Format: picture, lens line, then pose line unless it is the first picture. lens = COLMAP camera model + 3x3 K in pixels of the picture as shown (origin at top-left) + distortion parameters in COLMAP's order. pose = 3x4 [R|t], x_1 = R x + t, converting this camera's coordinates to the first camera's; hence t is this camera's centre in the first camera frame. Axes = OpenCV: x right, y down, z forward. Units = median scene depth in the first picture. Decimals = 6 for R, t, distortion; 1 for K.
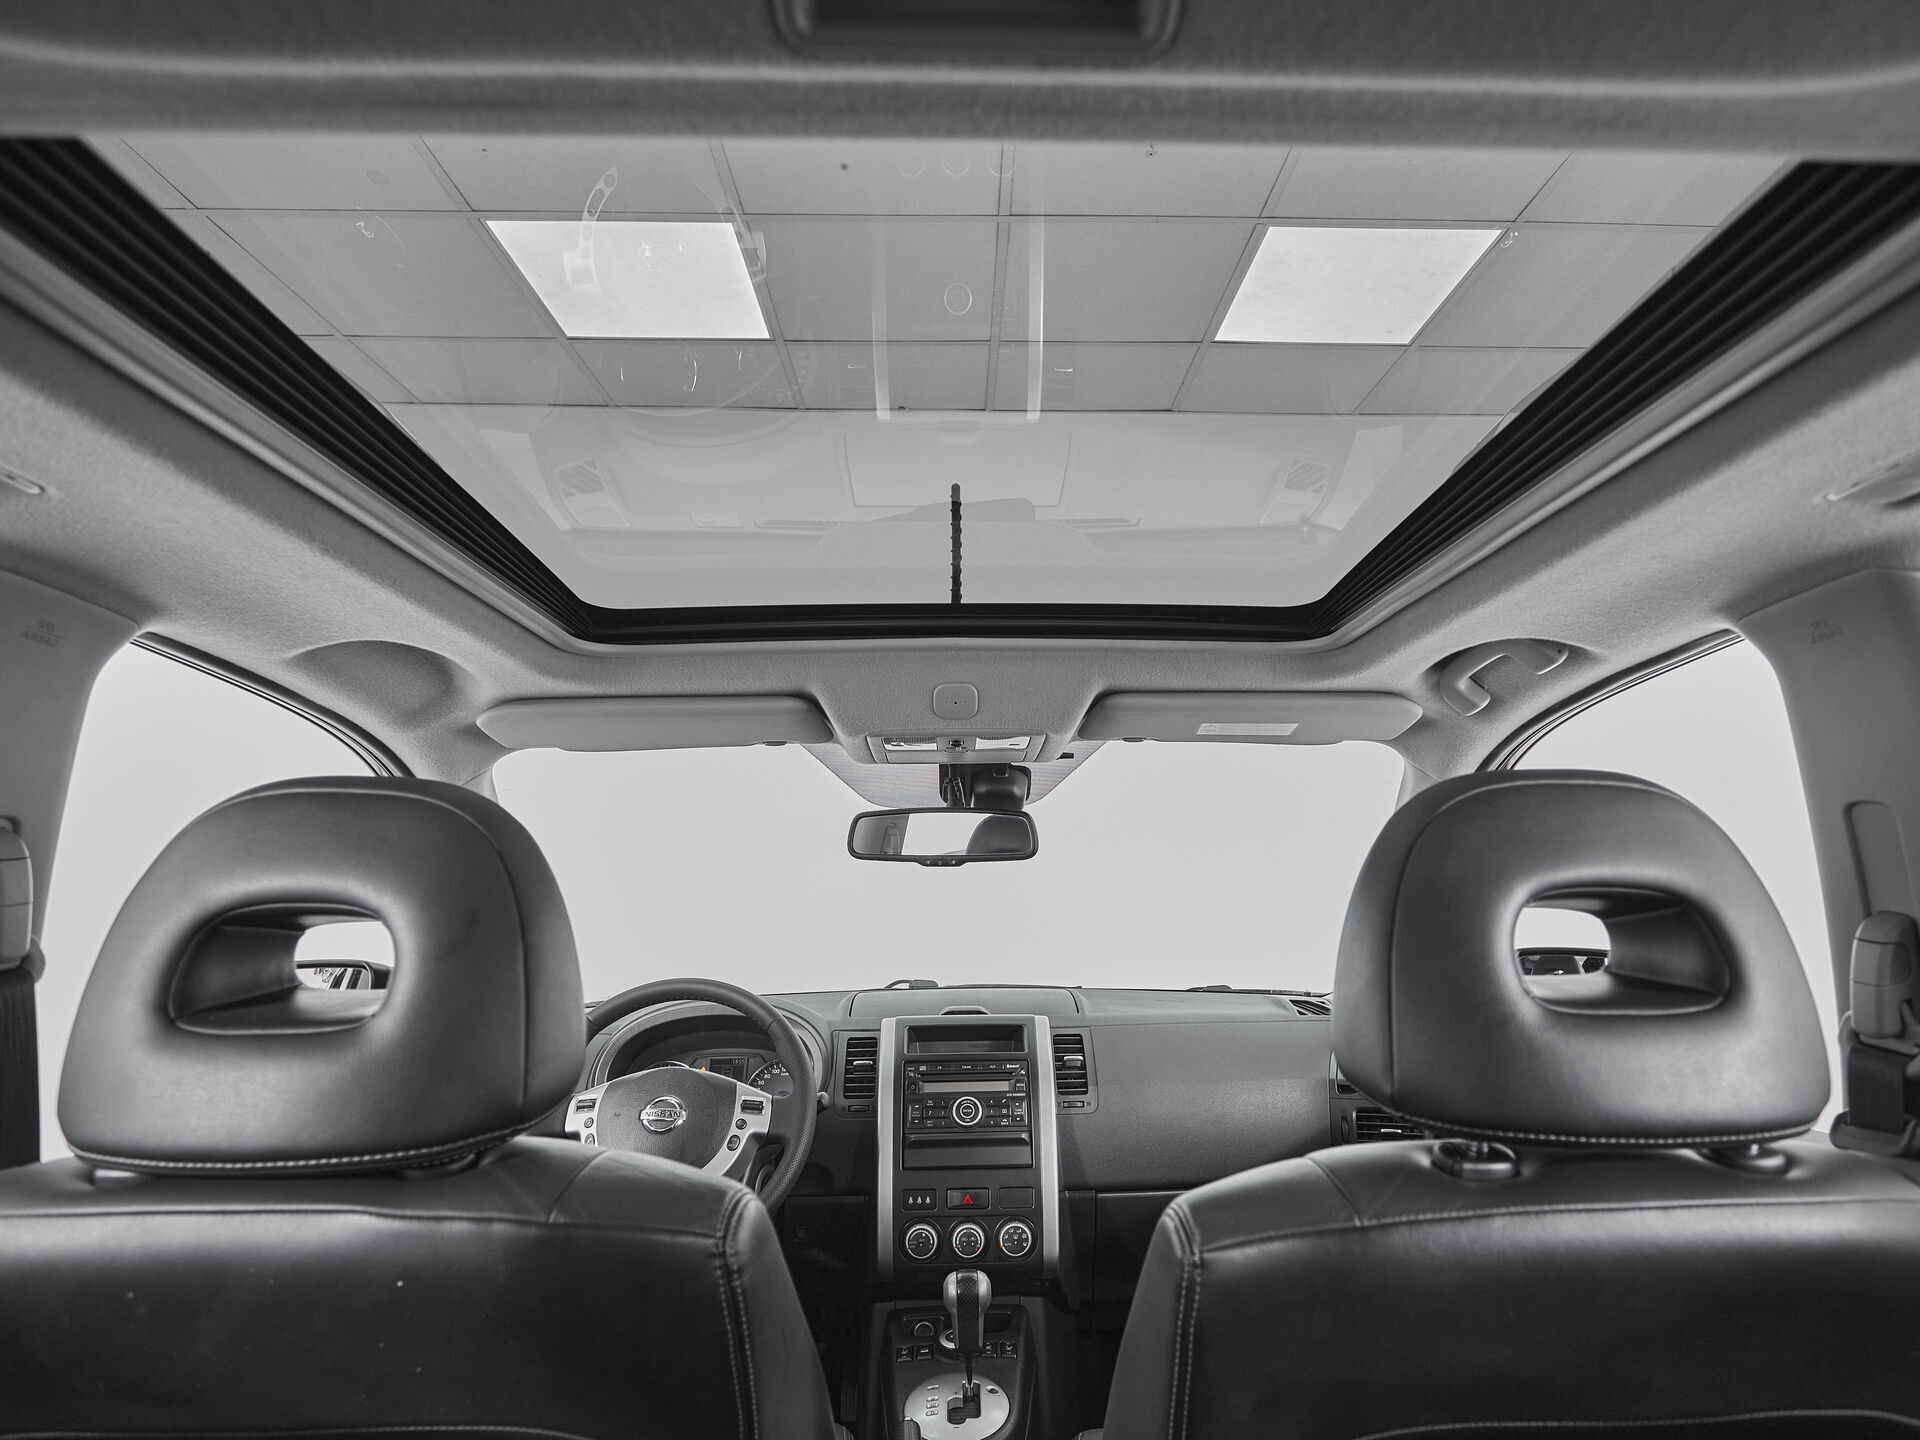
lens RADIAL K [[1121.7, 0, 1000.0], [0, 1121.7, 811.0], [0, 0, 1]] dist [-0.000467, -0.007655]
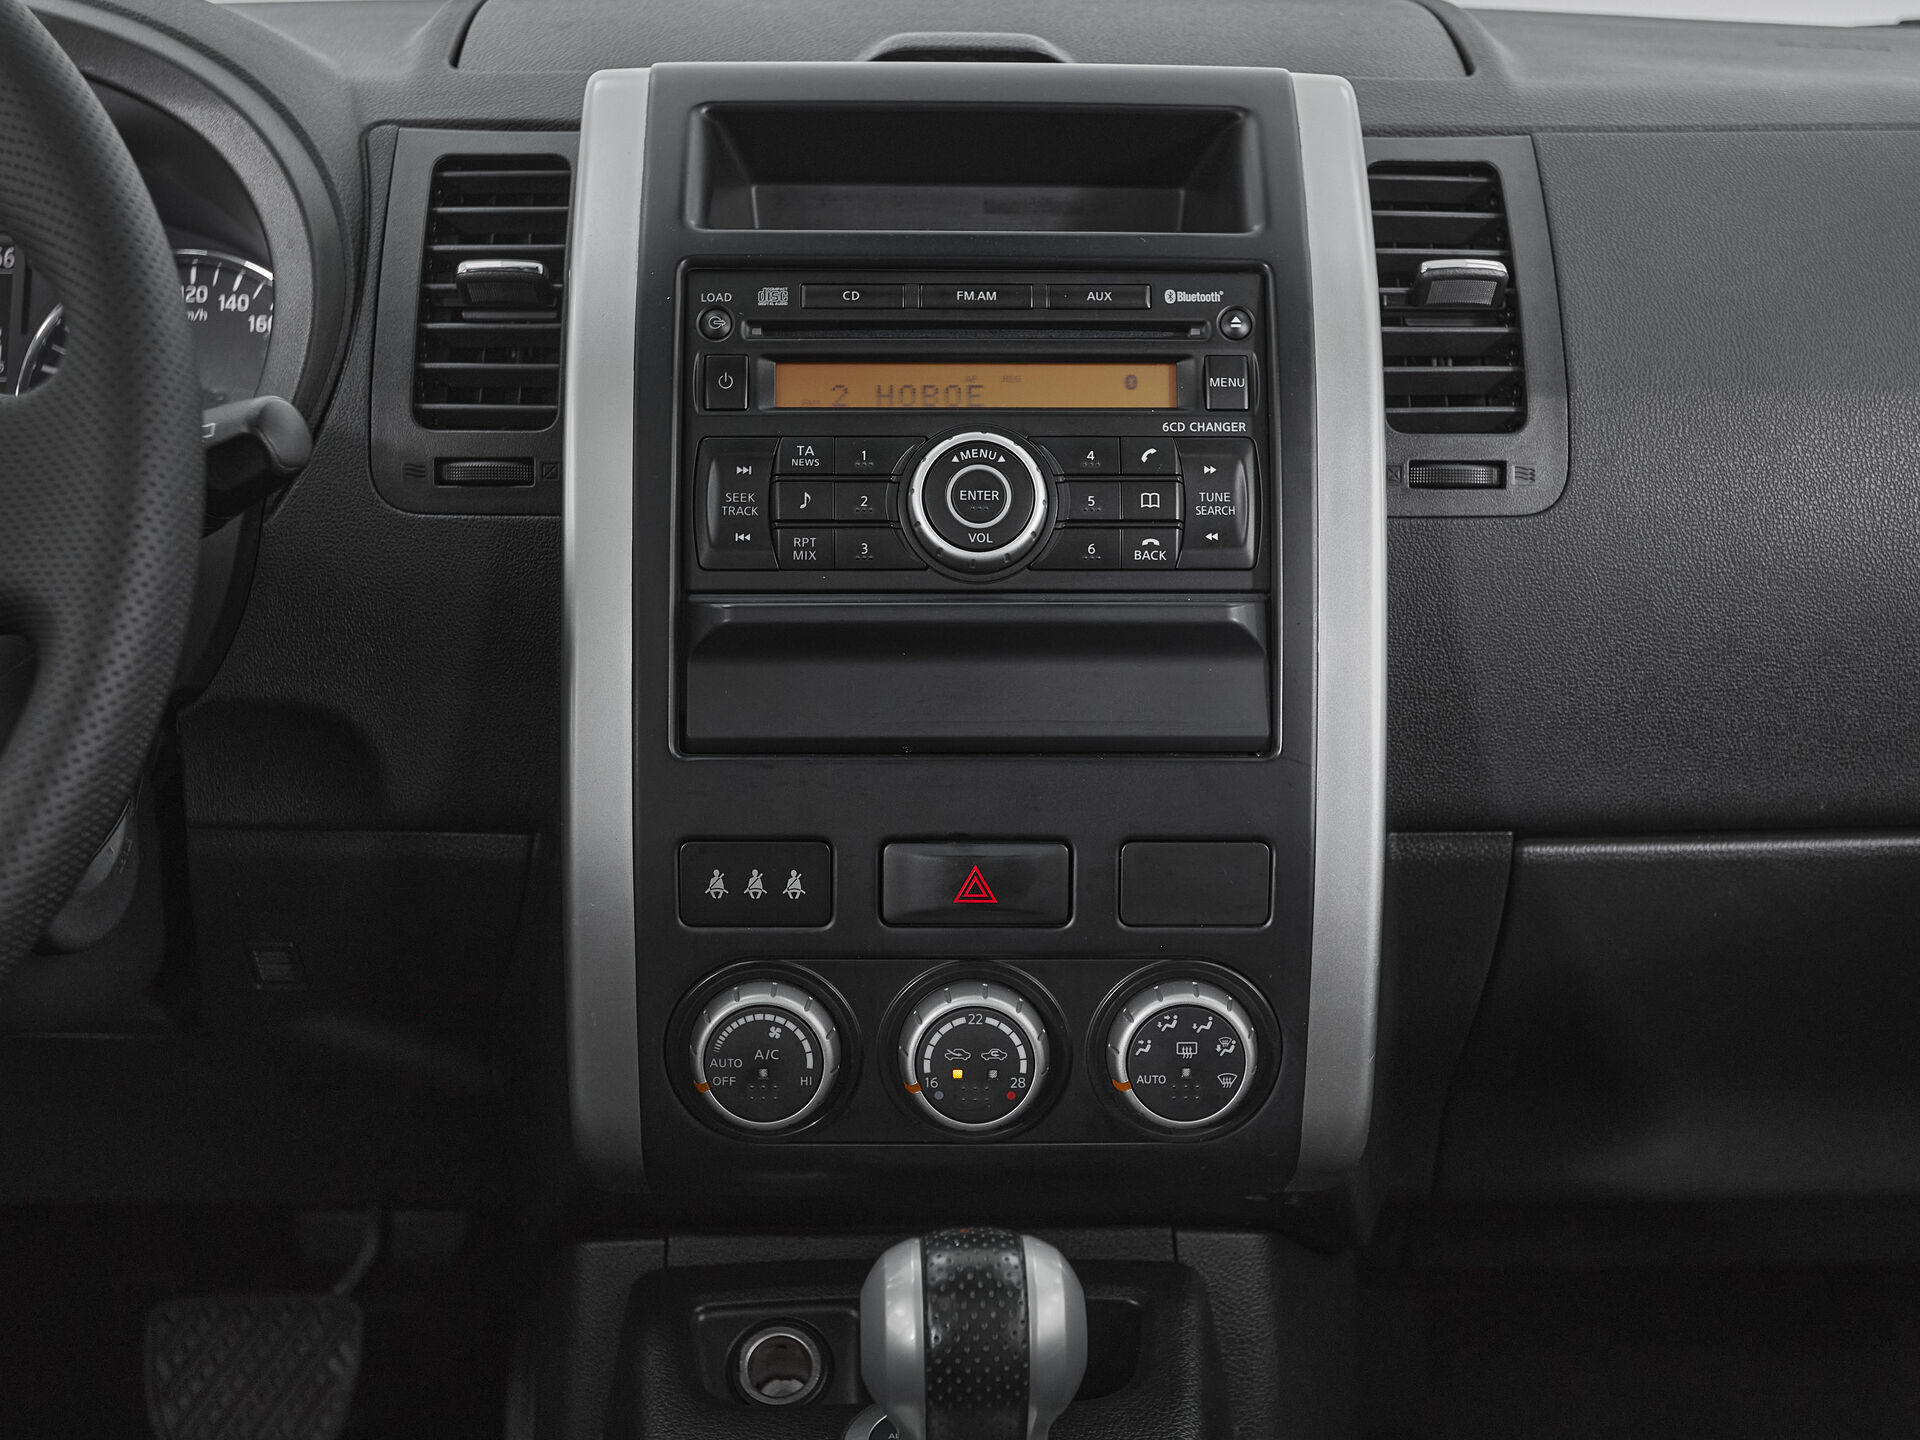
lens RADIAL K [[2723.4, 0, 938.6], [0, 2723.4, 705.5], [0, 0, 1]] dist [0.013751, 0.000000]
pose [[0.999521, 0.025185, -0.017987, -0.027043], [-0.017546, 0.939895, 0.341012, 0.130538], [0.025494, -0.340533, 0.939887, 0.507232]]
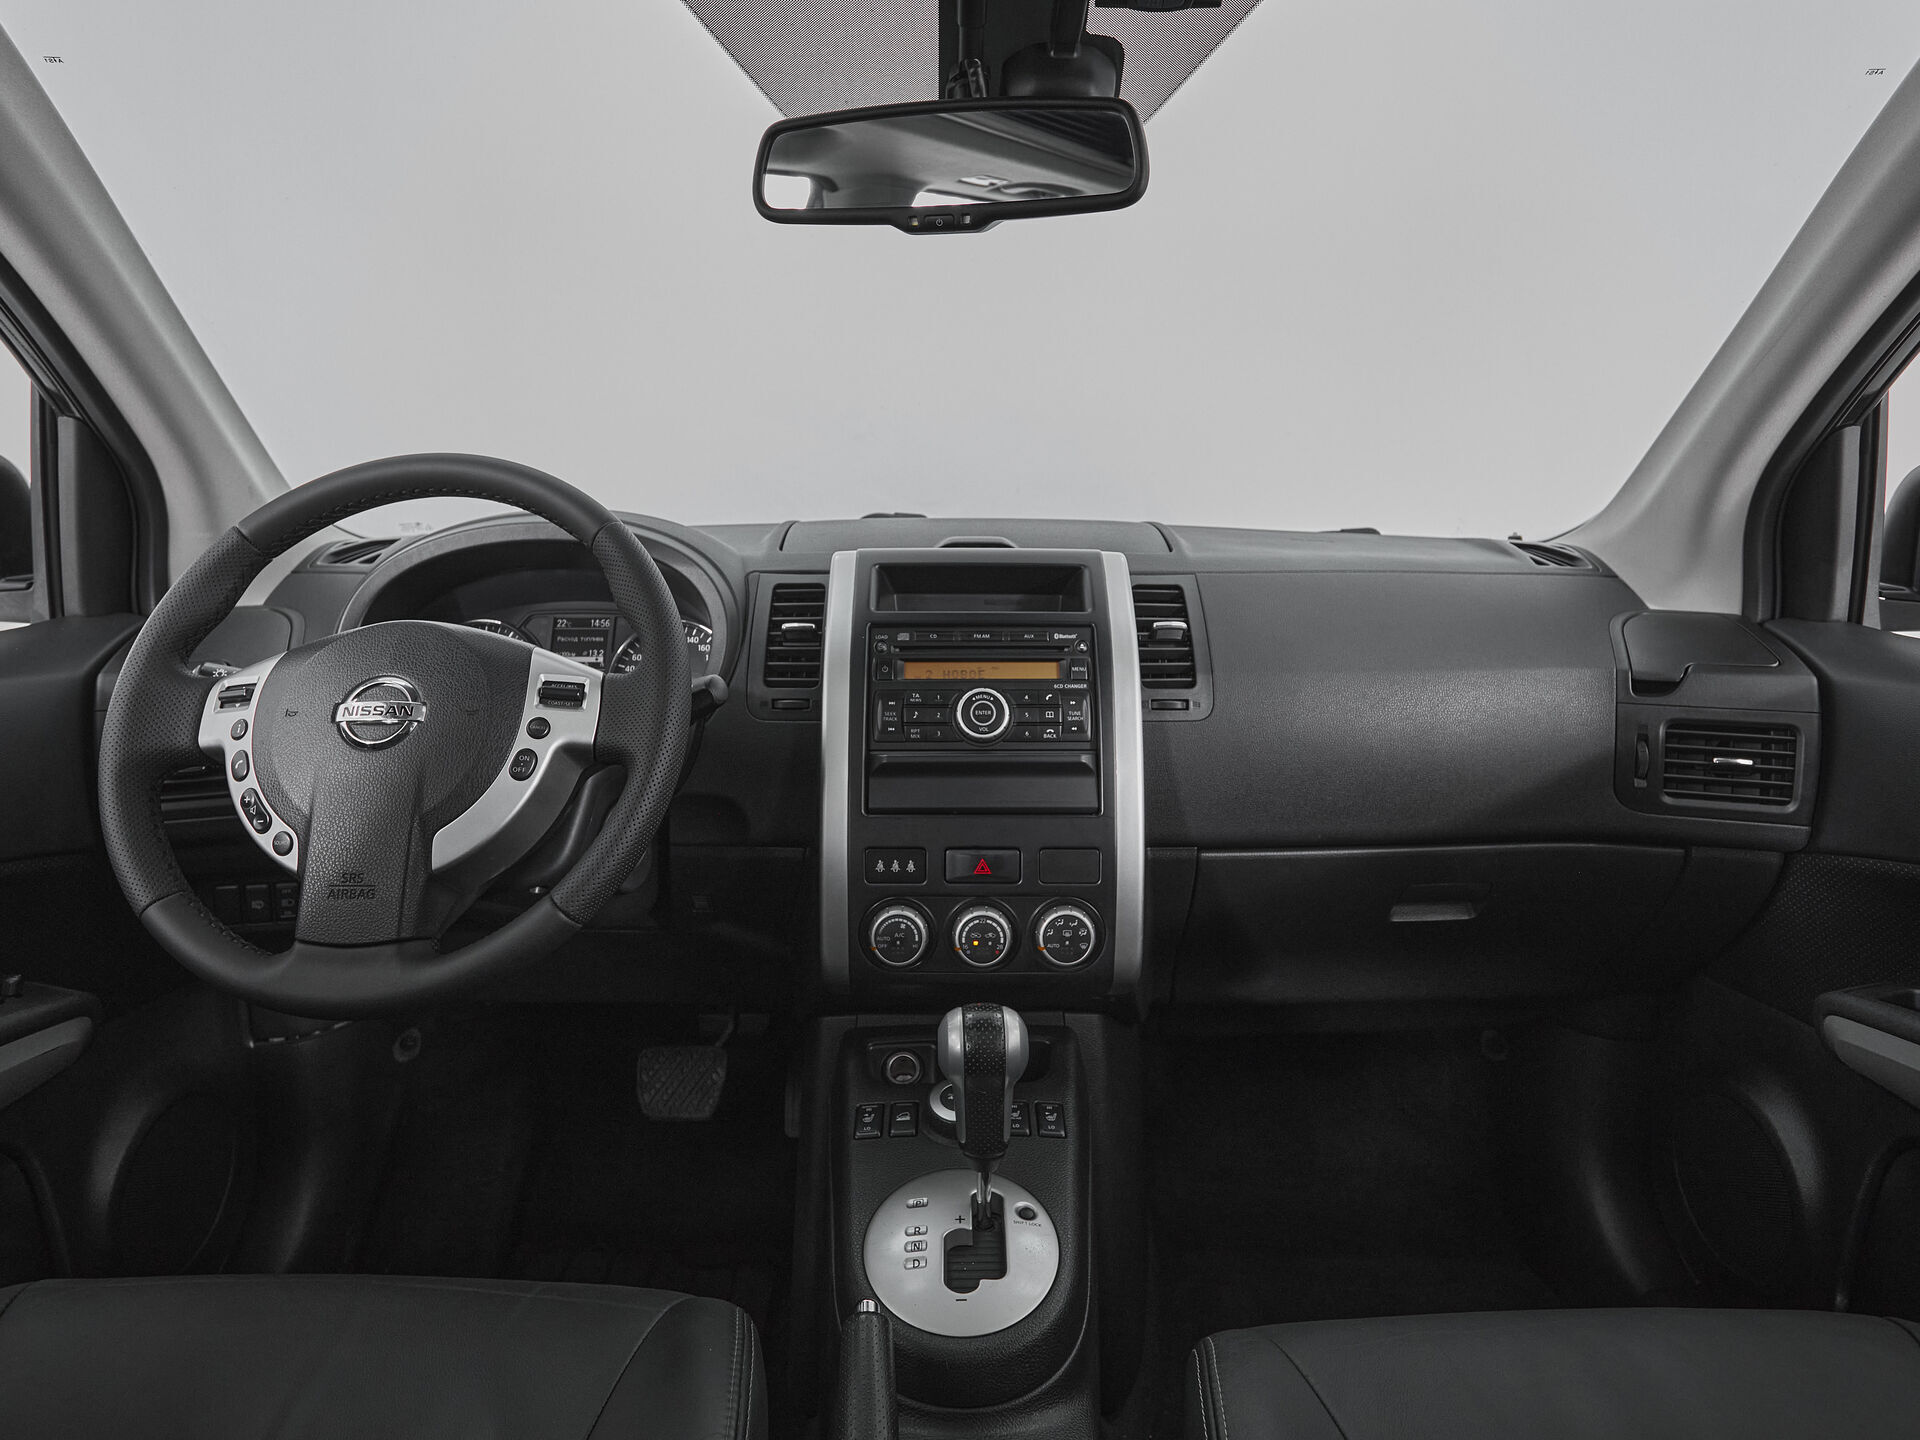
lens RADIAL K [[1121.7, 0, 940.5], [0, 1121.7, 650.0], [0, 0, 1]] dist [-0.000467, -0.007655]
pose [[0.998988, 0.019839, -0.040367, -0.029010], [-0.011043, 0.978183, 0.207452, 0.125721], [0.043602, -0.206796, 0.977412, 0.475780]]
